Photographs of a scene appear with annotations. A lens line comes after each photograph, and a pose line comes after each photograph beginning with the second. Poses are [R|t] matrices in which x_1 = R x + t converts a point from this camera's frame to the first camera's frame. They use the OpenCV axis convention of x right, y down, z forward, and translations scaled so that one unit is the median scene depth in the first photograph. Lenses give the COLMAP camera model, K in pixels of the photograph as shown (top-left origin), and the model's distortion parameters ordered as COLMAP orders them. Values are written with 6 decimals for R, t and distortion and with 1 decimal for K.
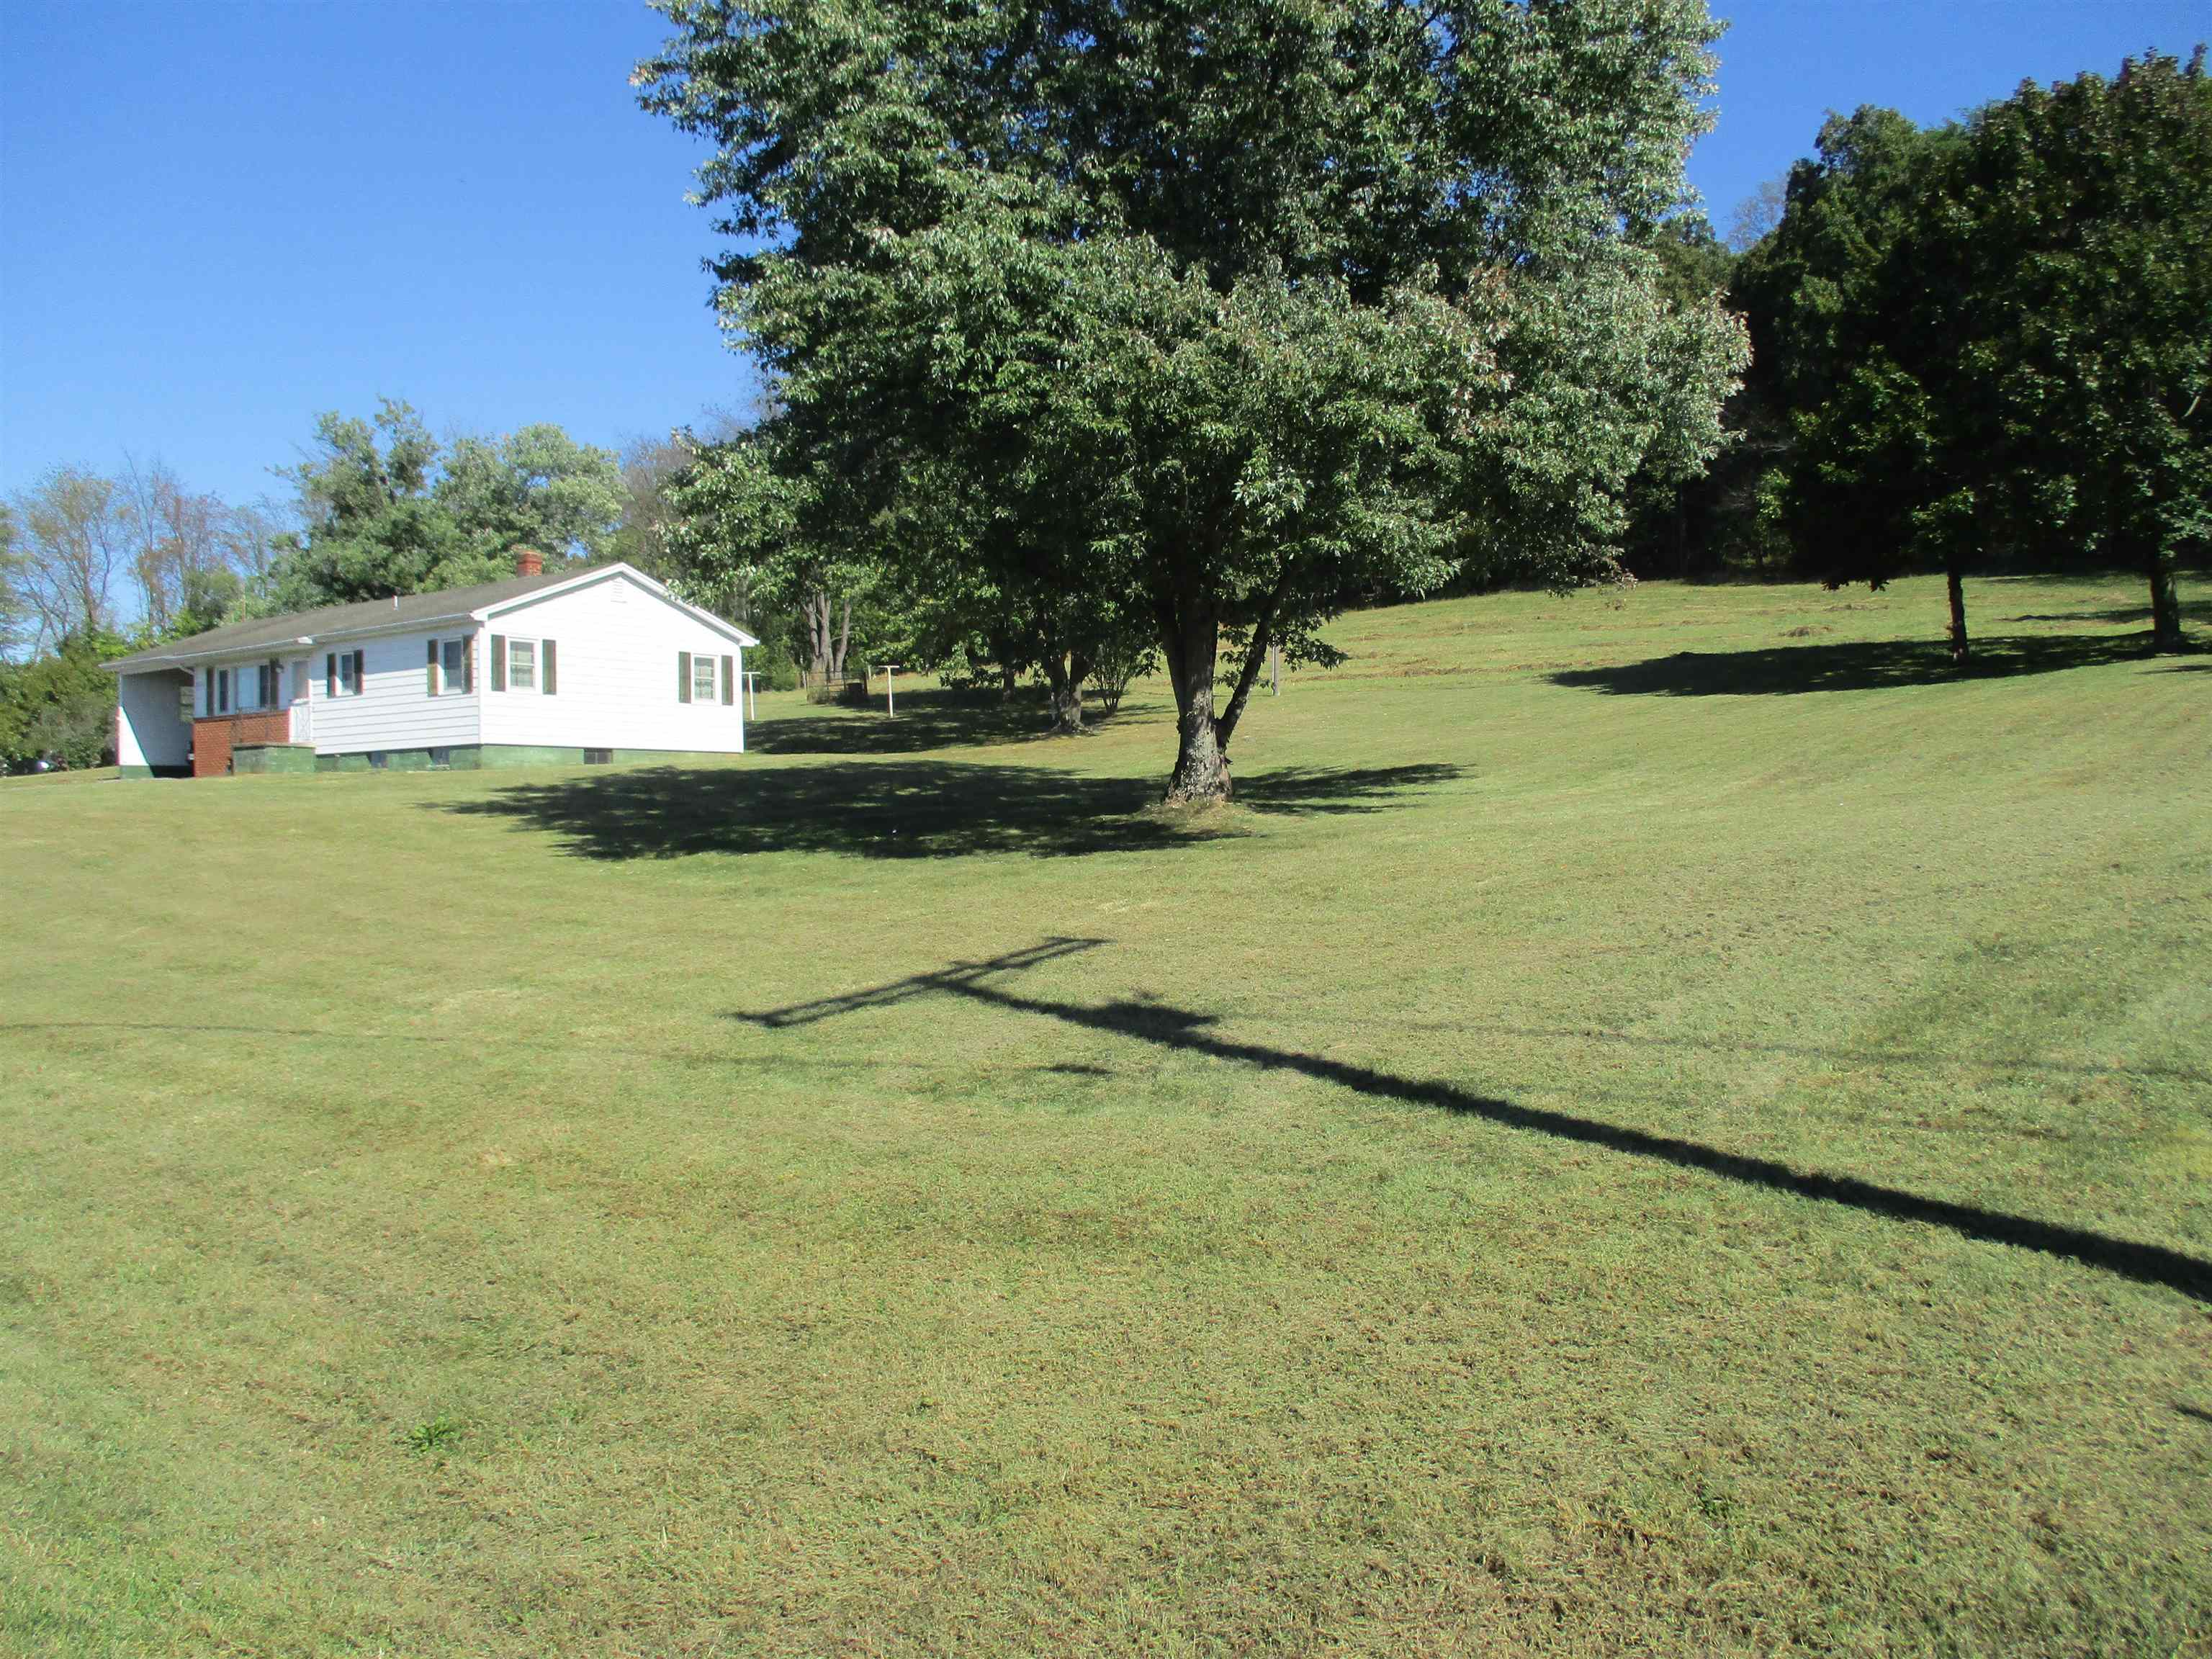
lens RADIAL K [[1852.2, 0, 1121.9], [0, 1852.2, 821.2], [0, 0, 1]] dist [-0.030177, 0.019629]
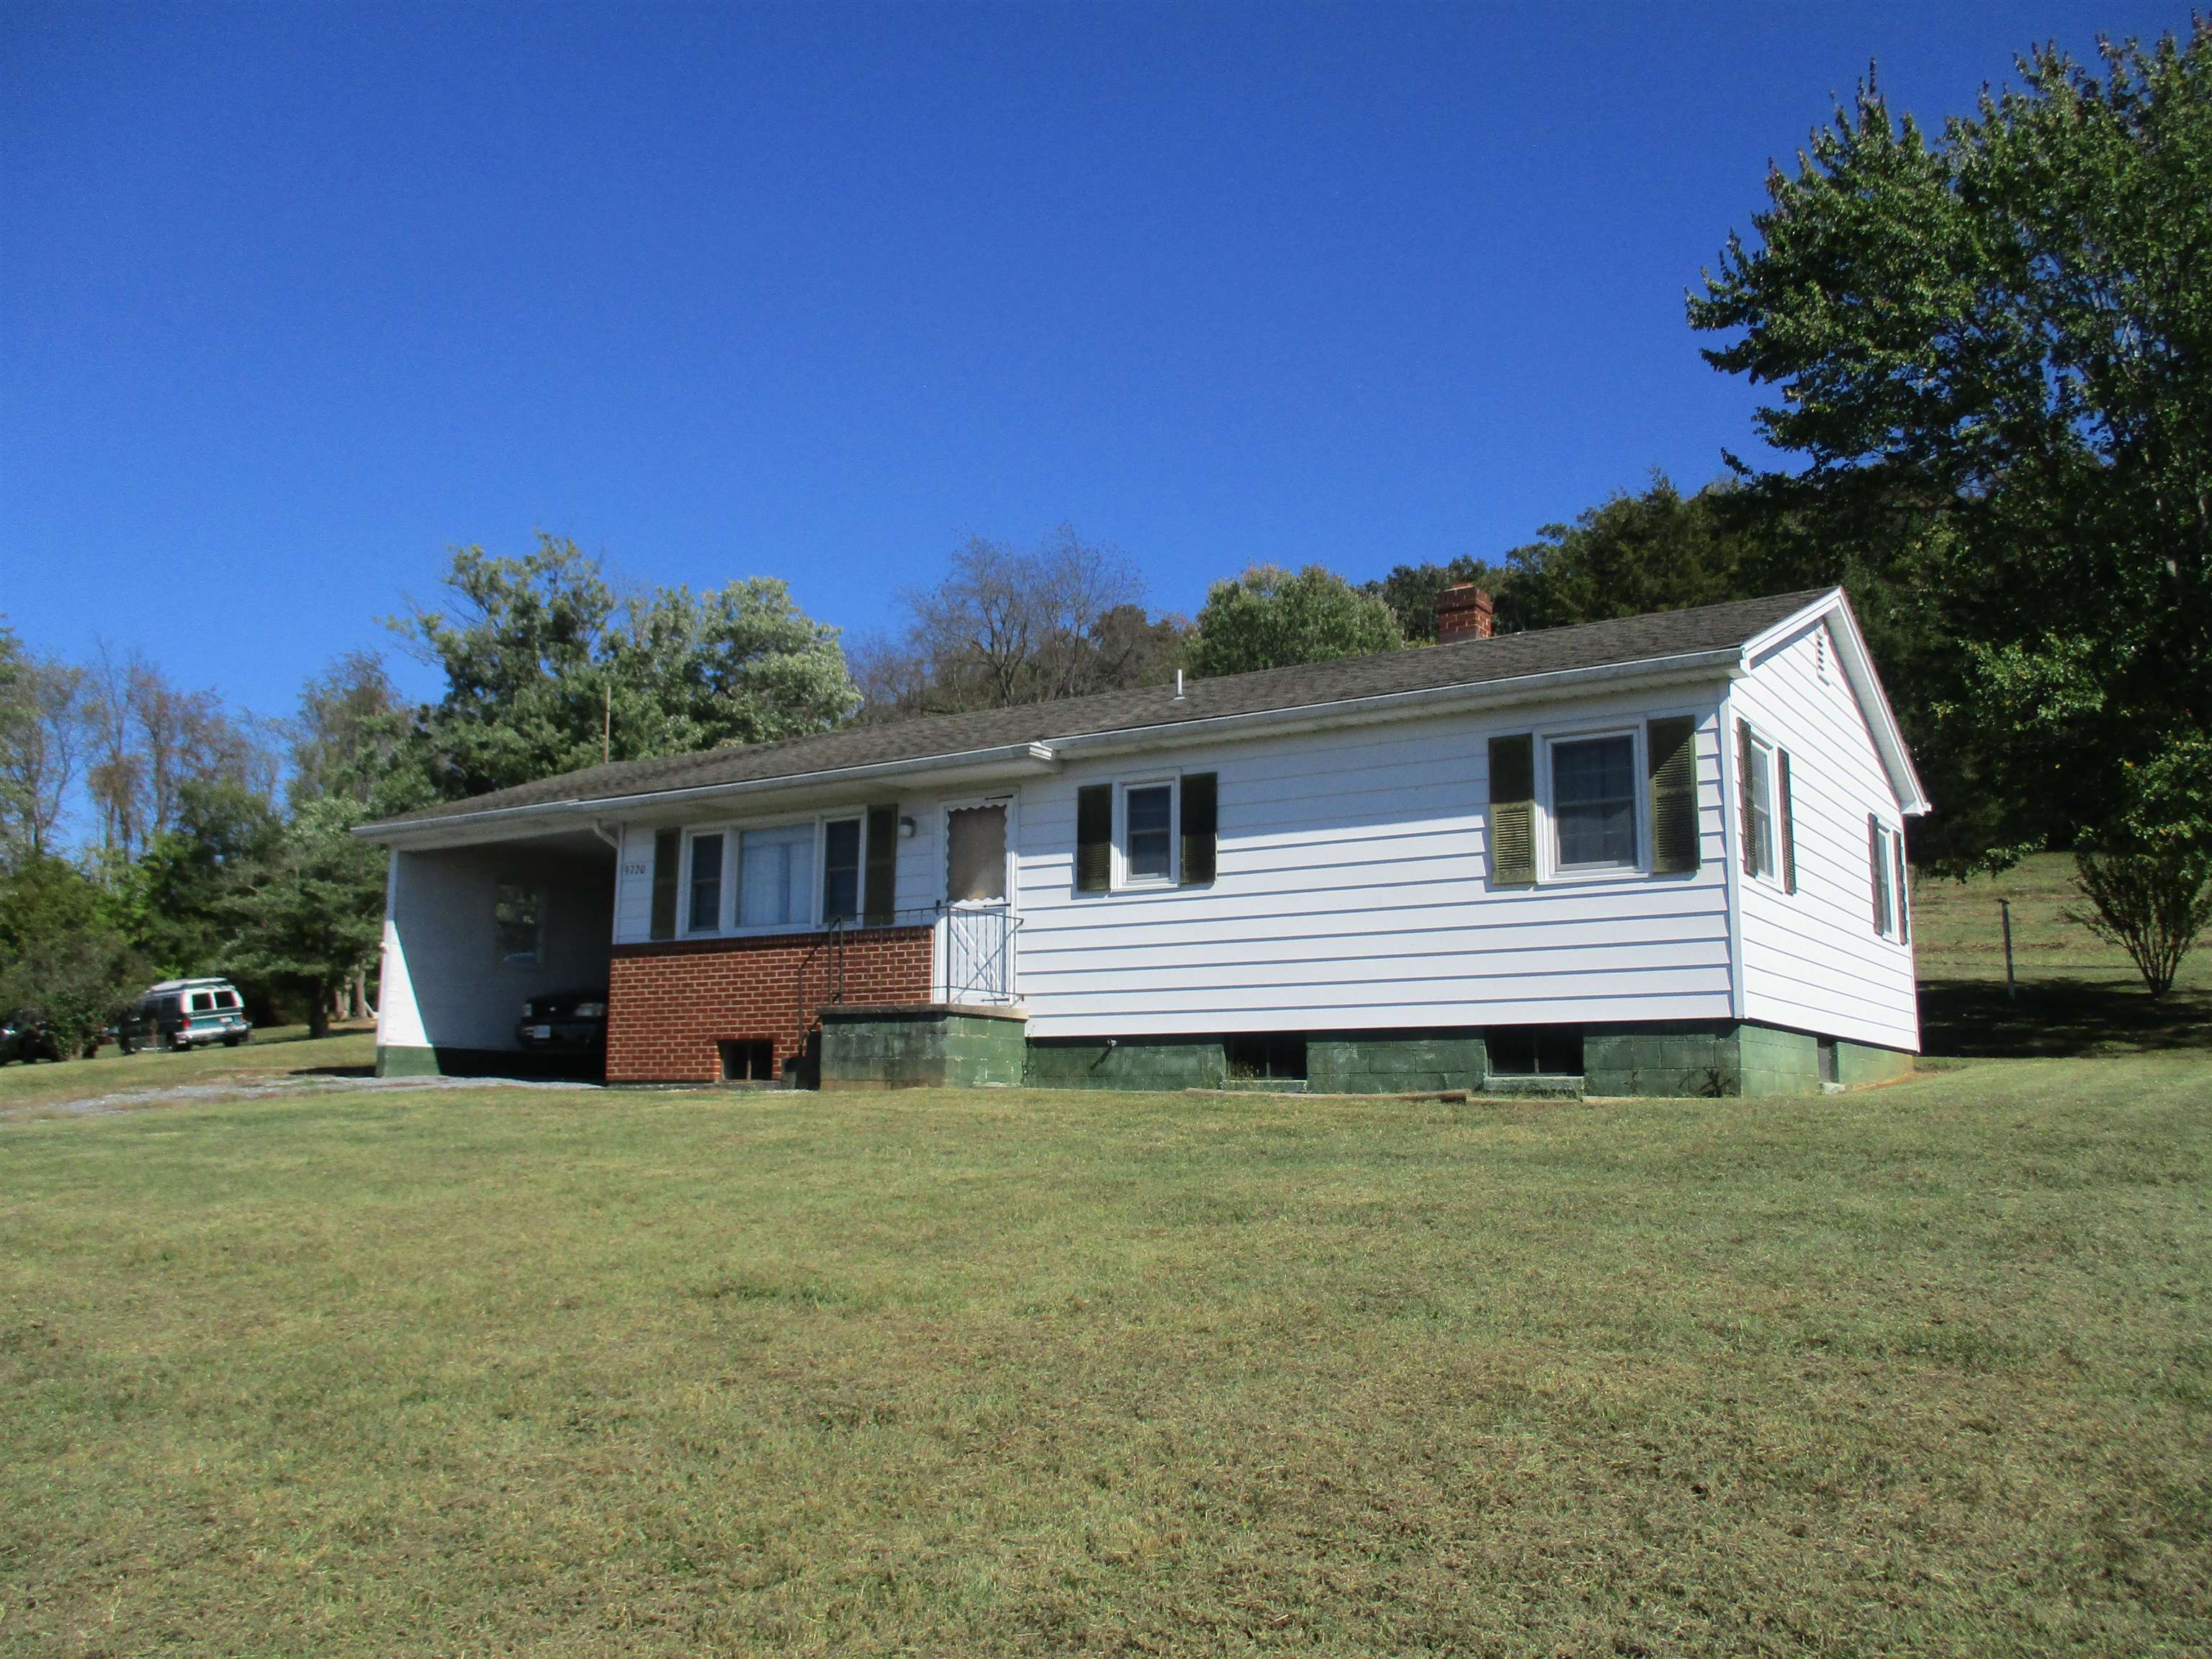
lens RADIAL K [[1852.2, 0, 1179.3], [0, 1852.2, 781.8], [0, 0, 1]] dist [-0.030177, 0.019629]
pose [[0.996113, 0.029529, 0.082992, -0.312361], [-0.014517, 0.984288, -0.175974, -0.014793], [-0.086885, 0.174085, 0.980890, 0.422202]]
